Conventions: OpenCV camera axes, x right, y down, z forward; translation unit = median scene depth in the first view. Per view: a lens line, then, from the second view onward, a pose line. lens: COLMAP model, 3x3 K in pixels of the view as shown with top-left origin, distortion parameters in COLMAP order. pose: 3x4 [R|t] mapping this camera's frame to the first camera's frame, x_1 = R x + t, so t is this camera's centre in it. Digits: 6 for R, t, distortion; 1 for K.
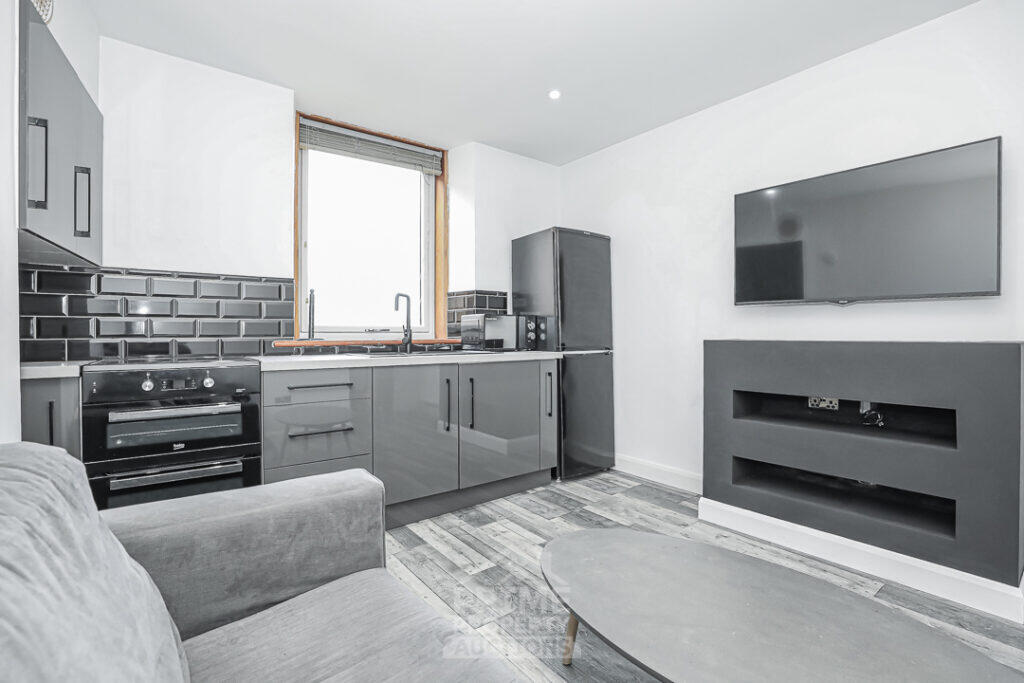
lens RADIAL K [[487.5, 0, 536.2], [0, 487.5, 362.1], [0, 0, 1]] dist [-0.041226, 0.011517]
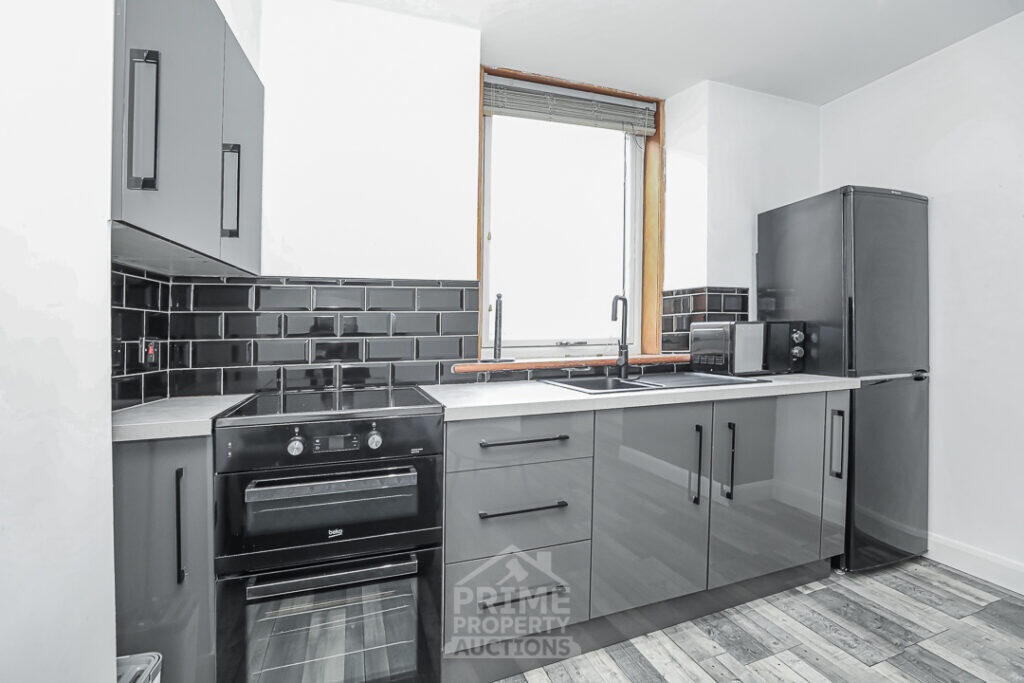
lens RADIAL K [[487.5, 0, 518.0], [0, 487.5, 340.4], [0, 0, 1]] dist [-0.041226, 0.011517]
pose [[0.946796, -0.003531, -0.321815, -0.190996], [-0.007158, 0.999461, -0.032026, -0.053907], [0.321755, 0.032625, 0.946261, 0.290559]]
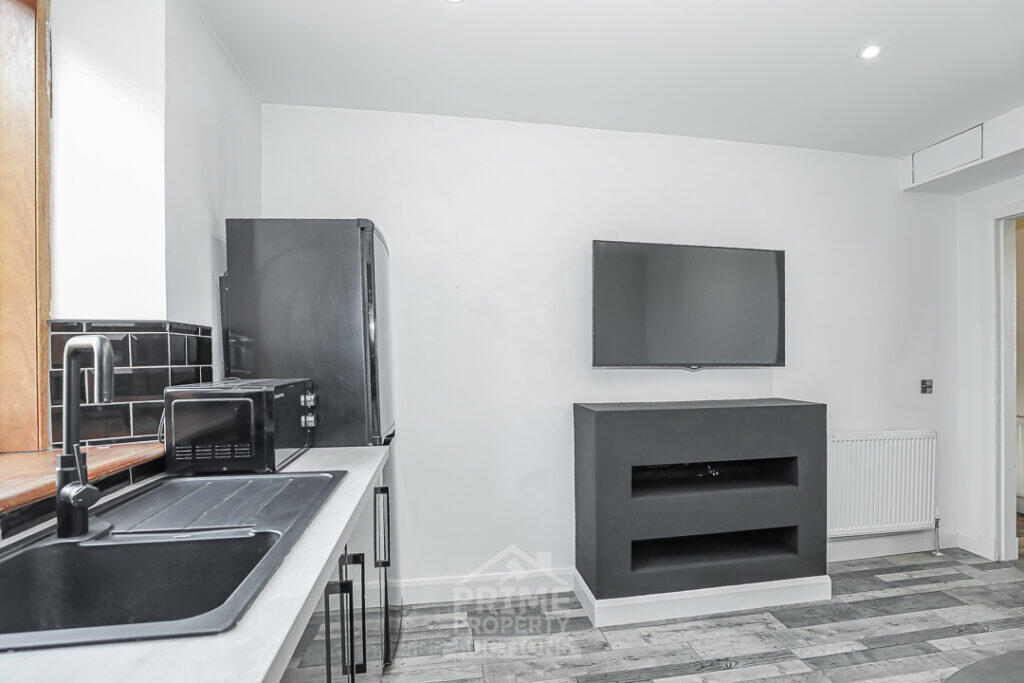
lens RADIAL K [[487.5, 0, 515.0], [0, 487.5, 371.9], [0, 0, 1]] dist [-0.041226, 0.011517]
pose [[0.483804, -0.027538, 0.874743, -0.417979], [0.049861, 0.998749, 0.003865, -0.114873], [-0.873755, 0.041745, 0.484572, 0.683926]]
